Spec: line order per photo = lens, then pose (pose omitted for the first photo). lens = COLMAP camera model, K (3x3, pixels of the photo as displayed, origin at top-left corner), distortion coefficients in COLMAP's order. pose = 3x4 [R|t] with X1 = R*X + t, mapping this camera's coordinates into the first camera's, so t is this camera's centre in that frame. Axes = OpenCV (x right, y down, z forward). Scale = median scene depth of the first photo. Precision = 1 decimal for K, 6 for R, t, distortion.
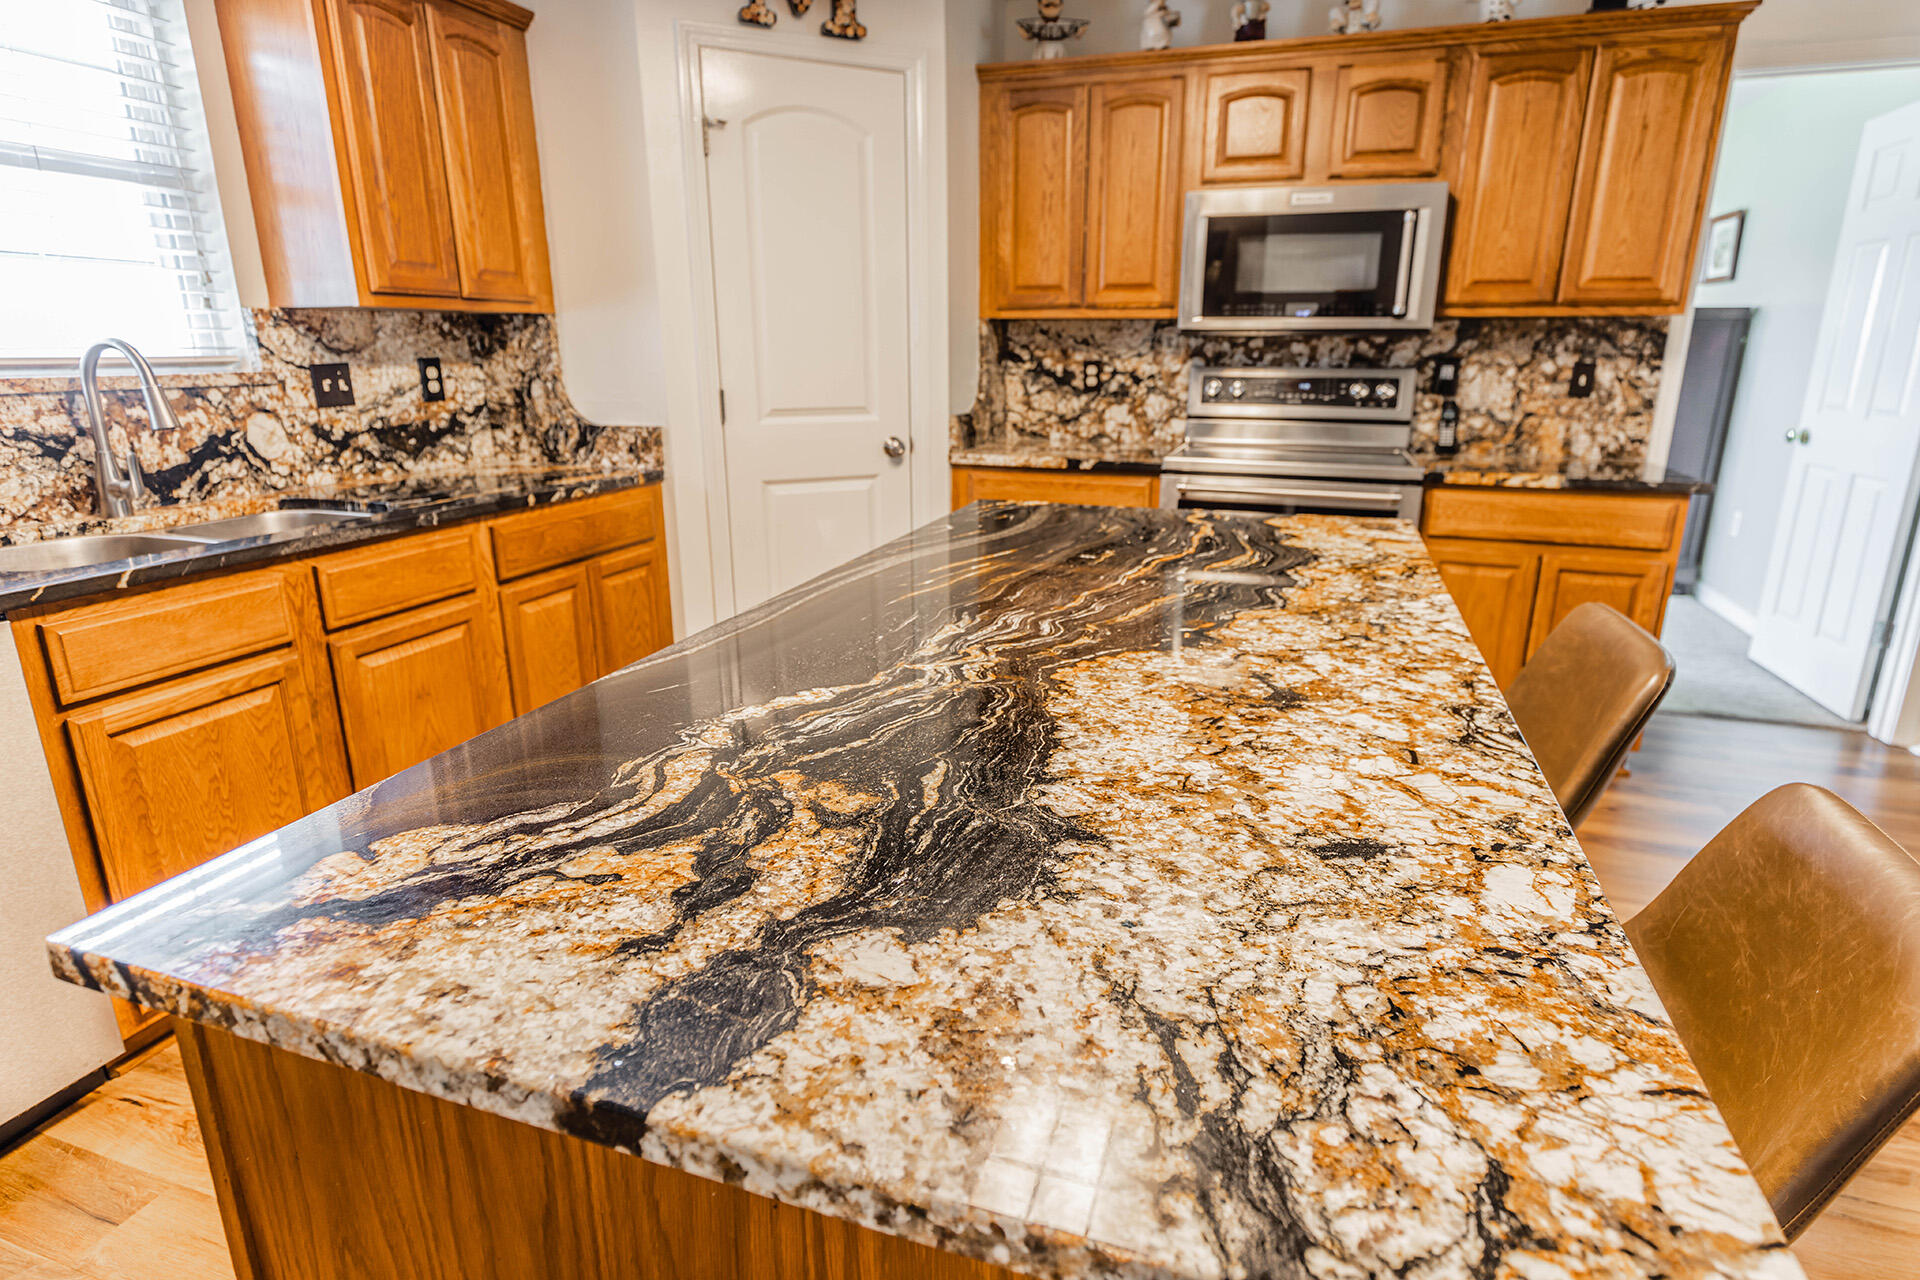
lens RADIAL K [[1001.2, 0, 981.8], [0, 1001.2, 621.6], [0, 0, 1]] dist [0.003044, -0.000597]
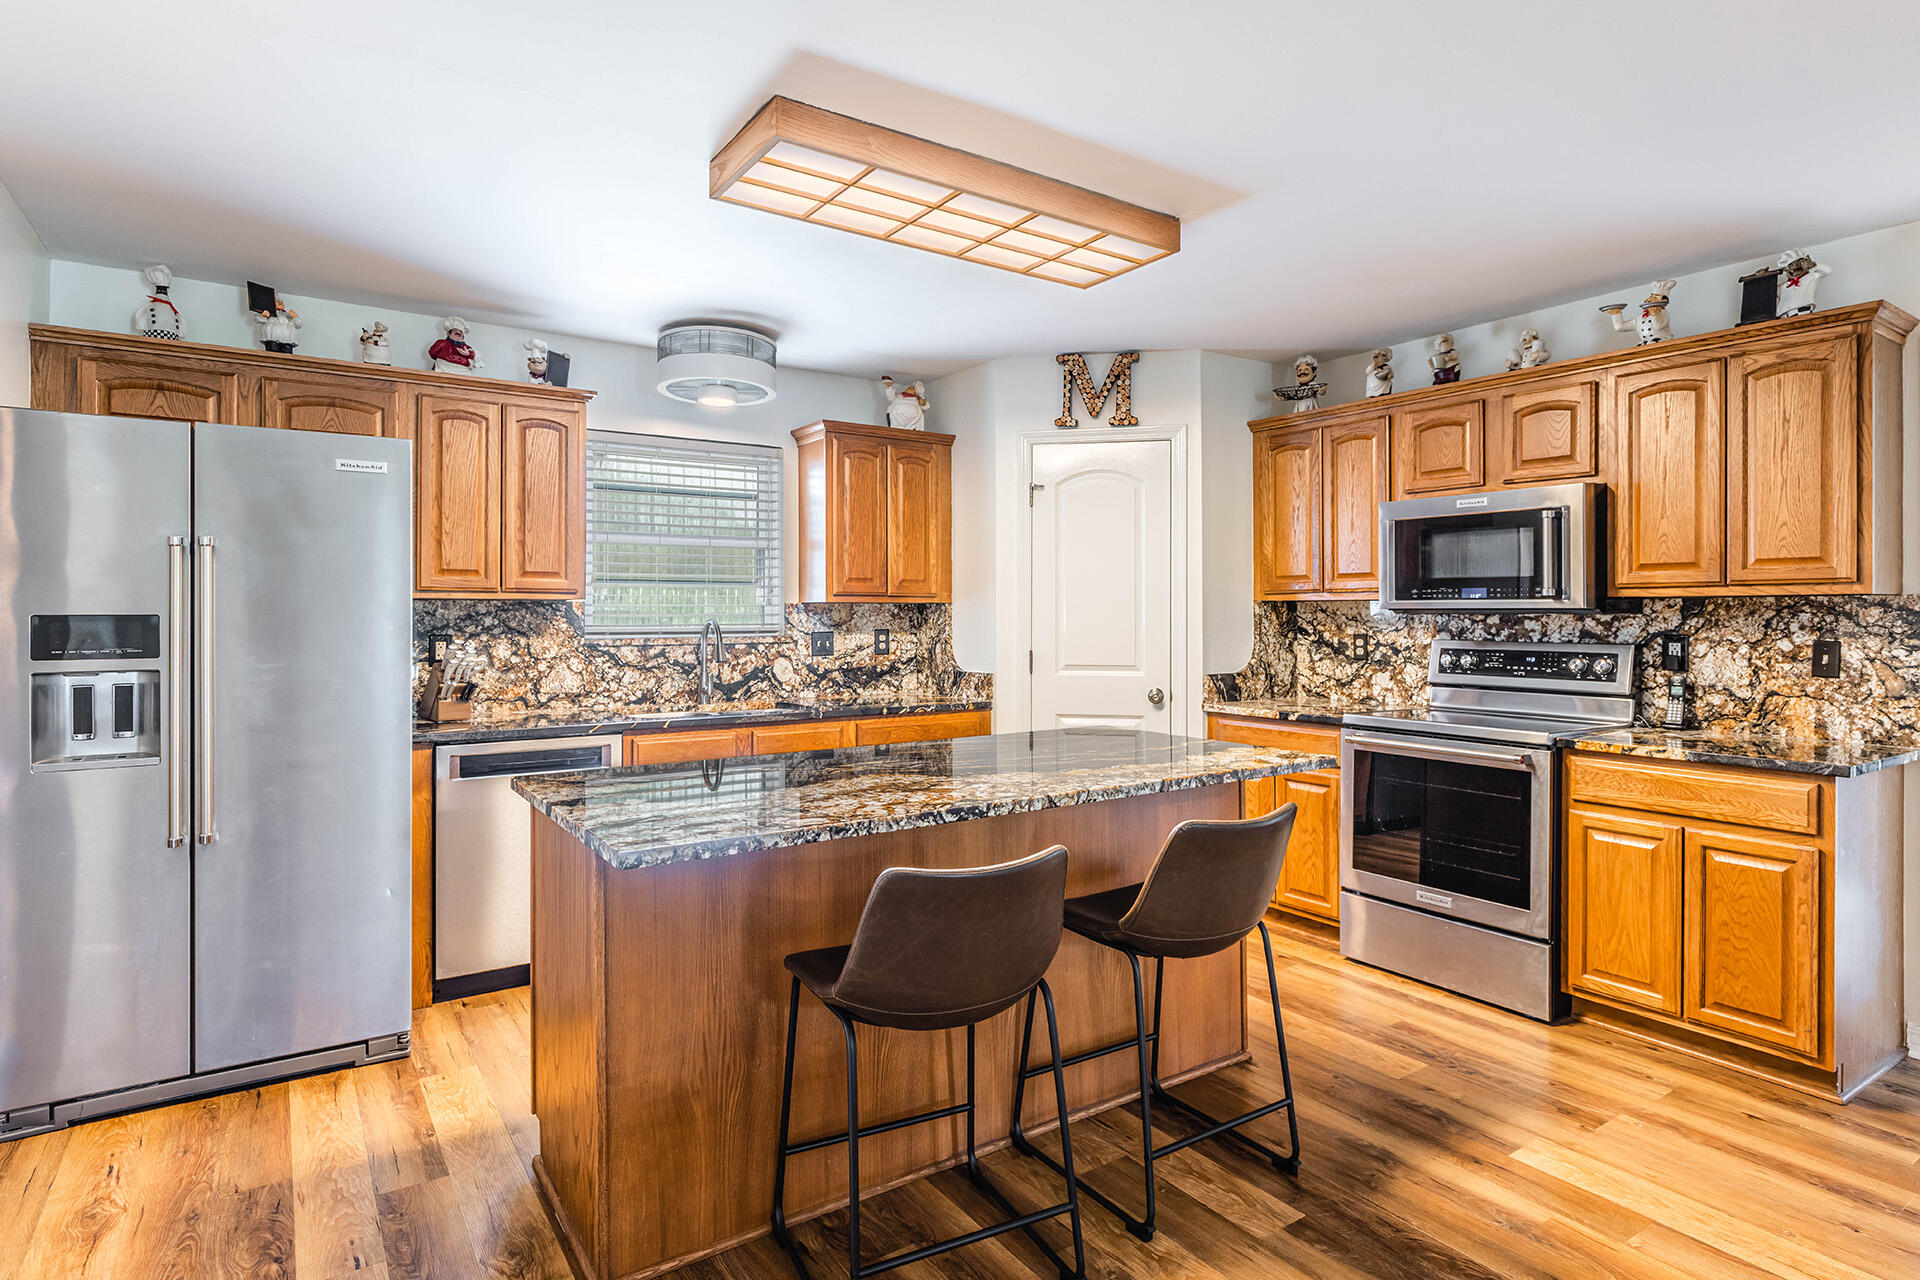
lens RADIAL K [[1032.7, 0, 970.7], [0, 1032.7, 615.7], [0, 0, 1]] dist [-0.002725, -0.000015]
pose [[0.794220, -0.002010, -0.607627, 0.586442], [-0.159804, 0.964101, -0.212067, 0.056038], [0.586240, 0.265529, 0.765387, -0.233711]]
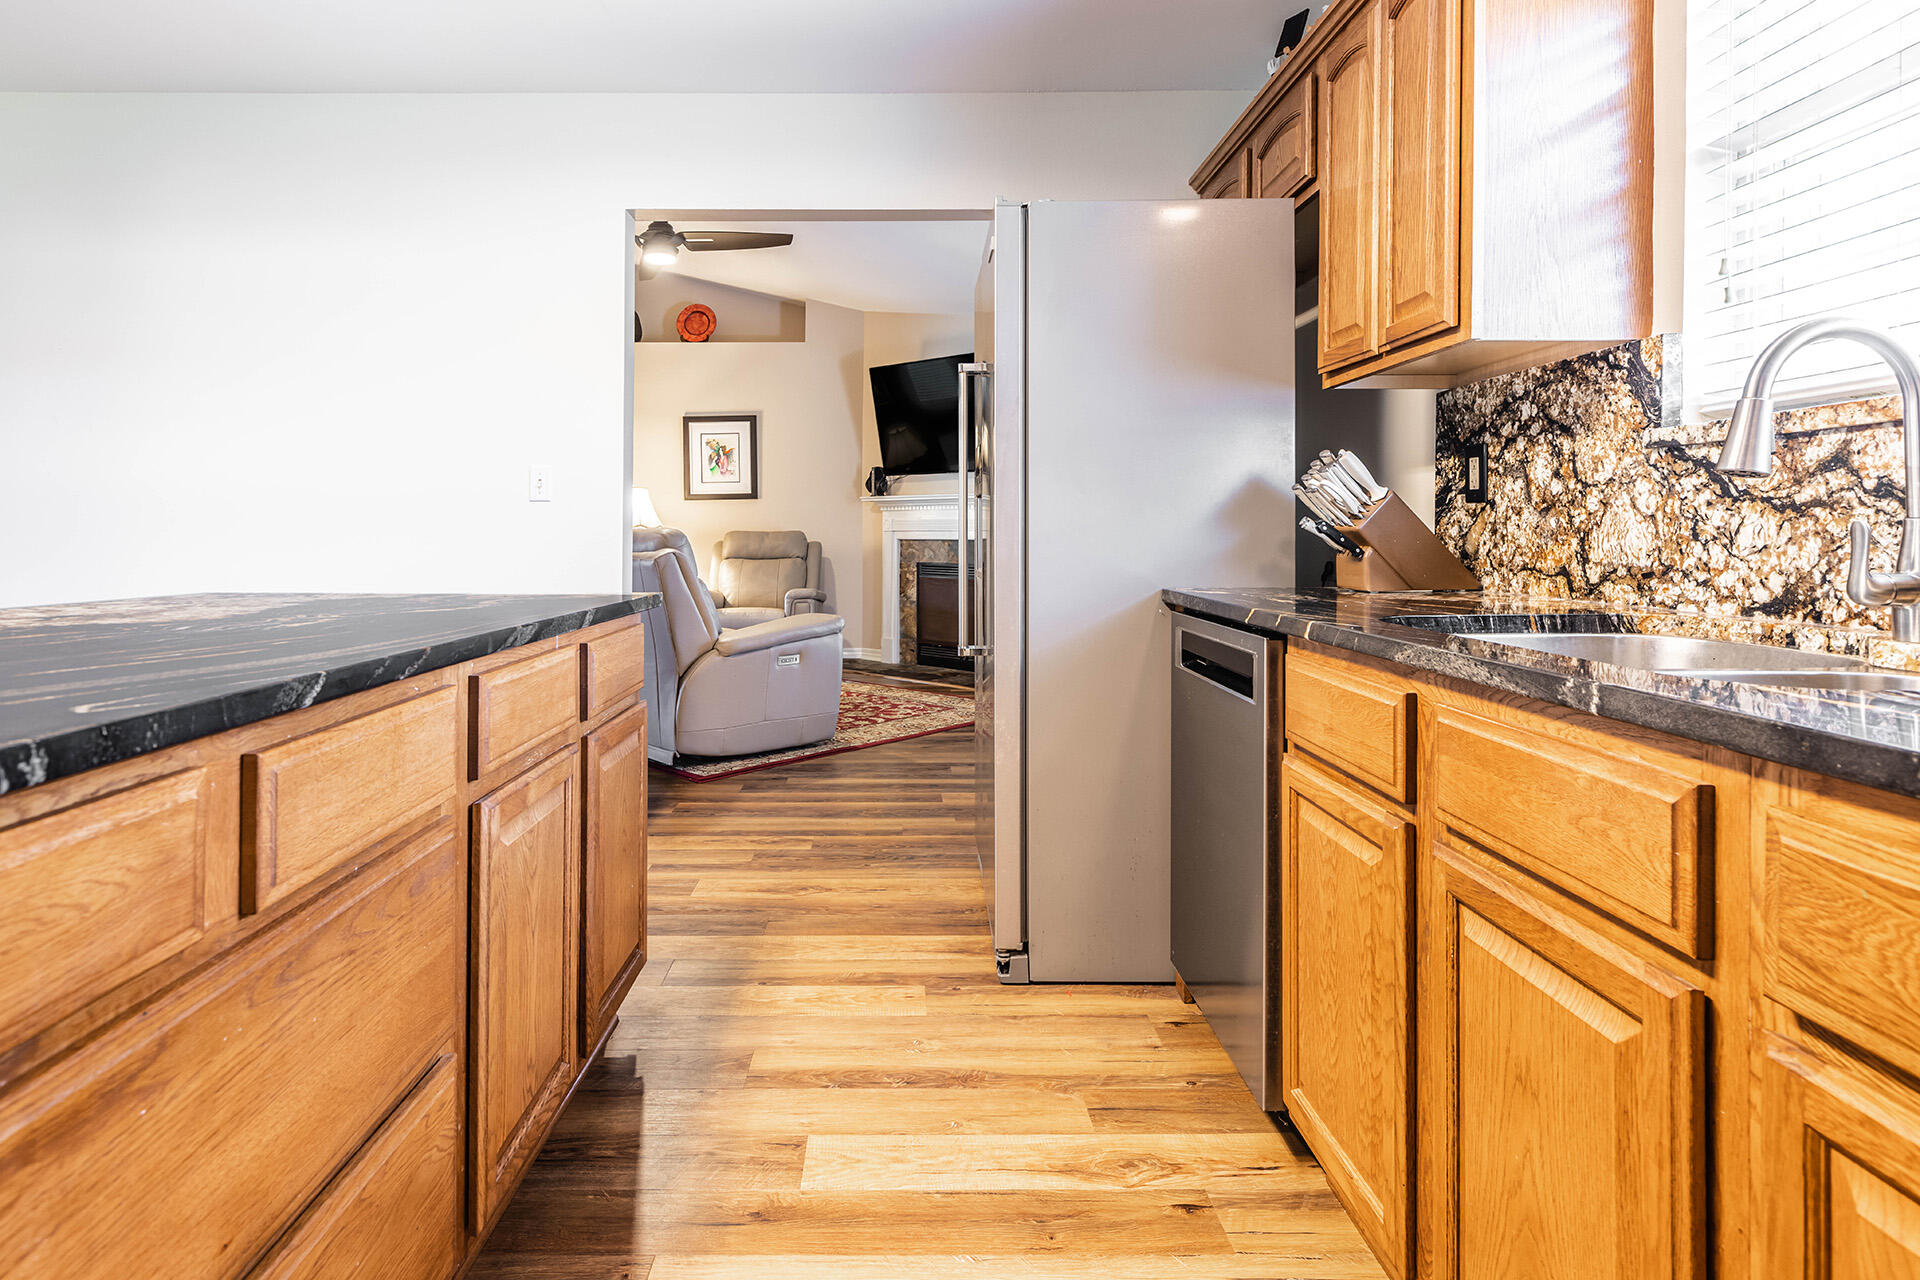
lens RADIAL K [[1059.7, 0, 909.0], [0, 1059.7, 529.5], [0, 0, 1]] dist [-0.002519, 0.000248]
pose [[-0.949178, -0.003842, -0.314715, -0.117815], [-0.085649, 0.965342, 0.246533, -0.175775], [0.302861, 0.260959, -0.916611, 0.924005]]
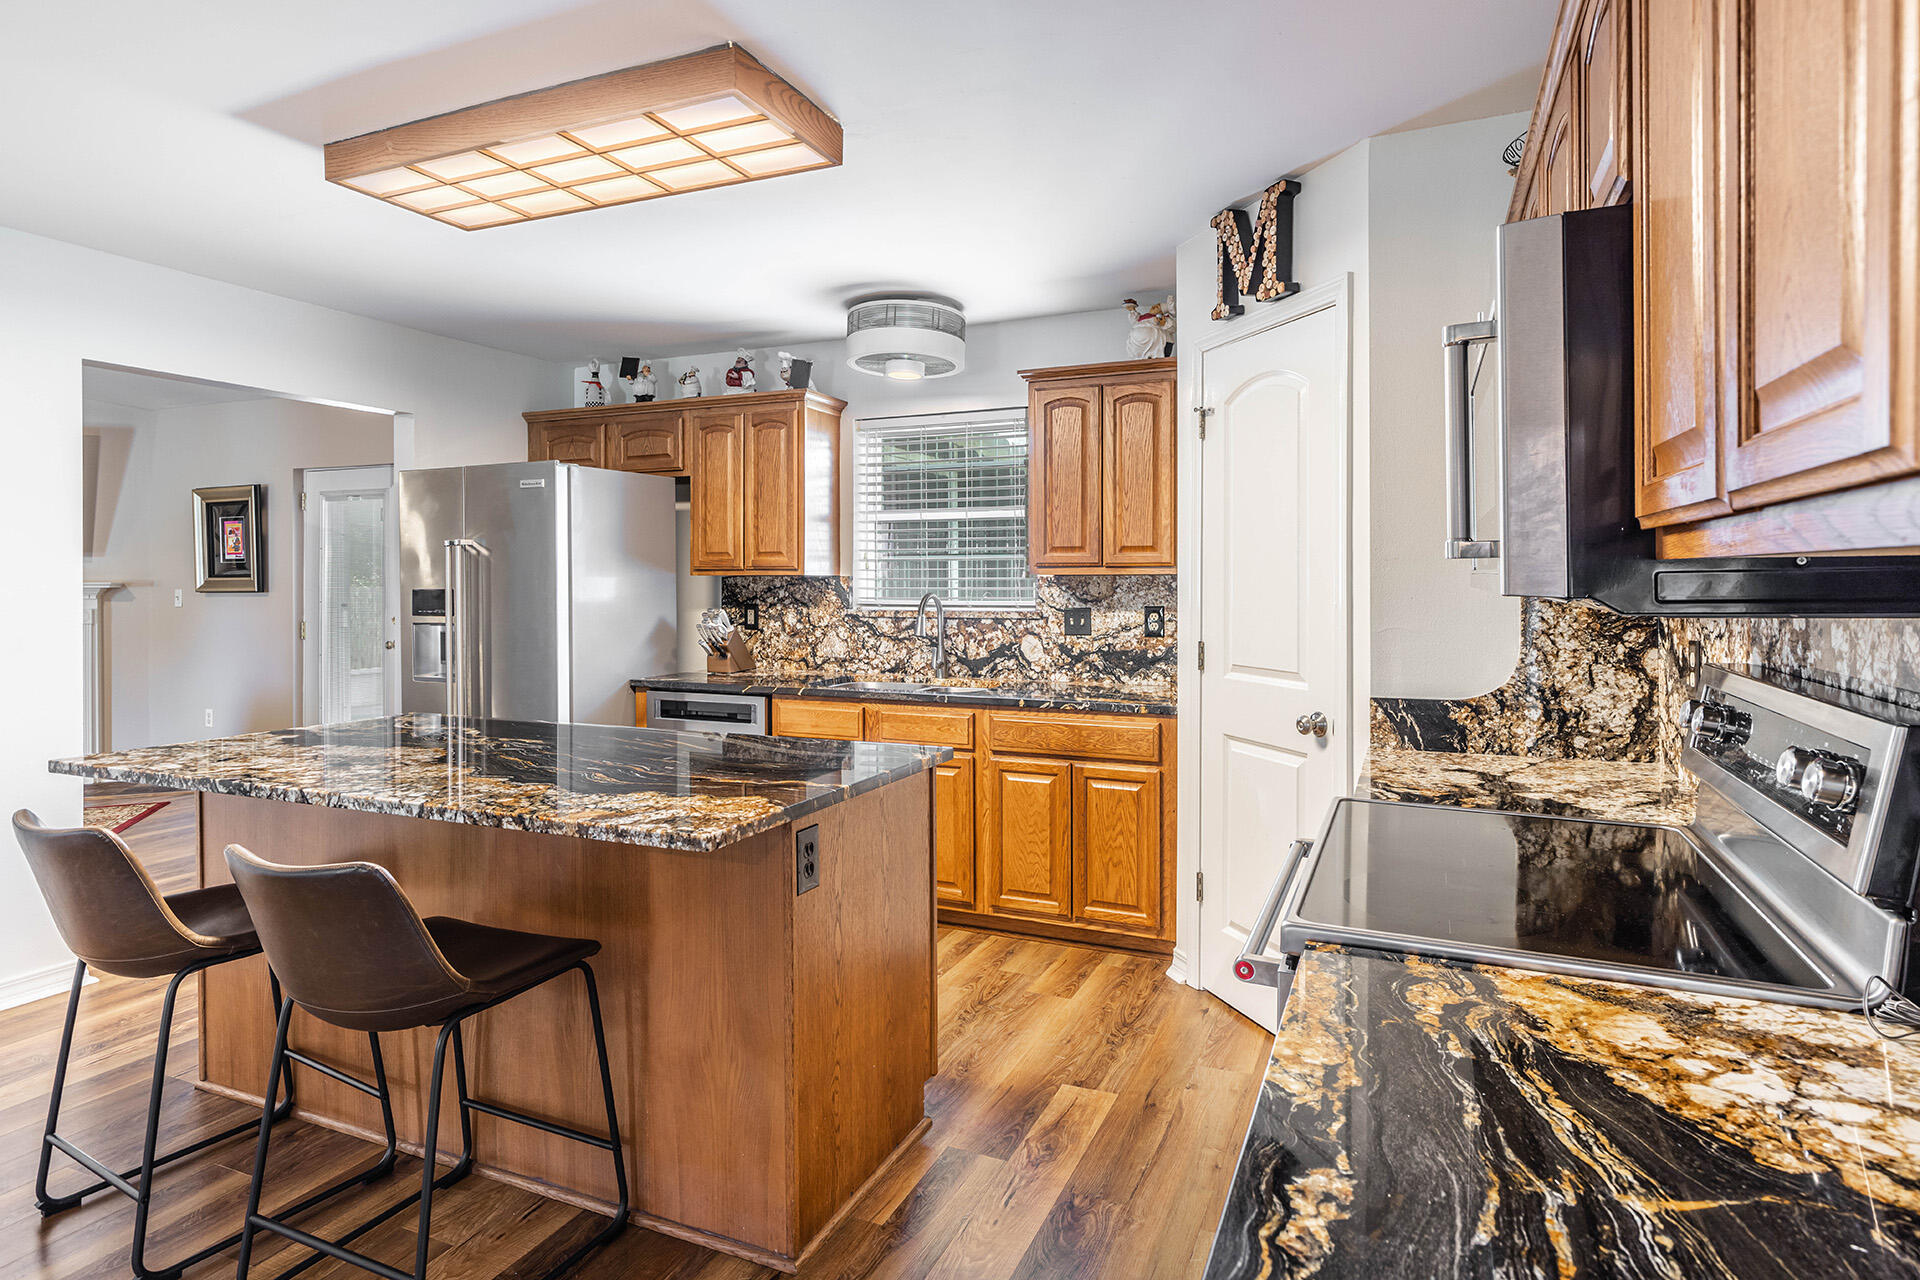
lens RADIAL K [[1014.5, 0, 977.0], [0, 1014.5, 585.8], [0, 0, 1]] dist [-0.002131, -0.000470]
pose [[-0.091854, 0.003866, -0.995765, 0.817684], [-0.263505, 0.964250, 0.028051, -0.250037], [0.960275, 0.264966, -0.087552, 0.829730]]
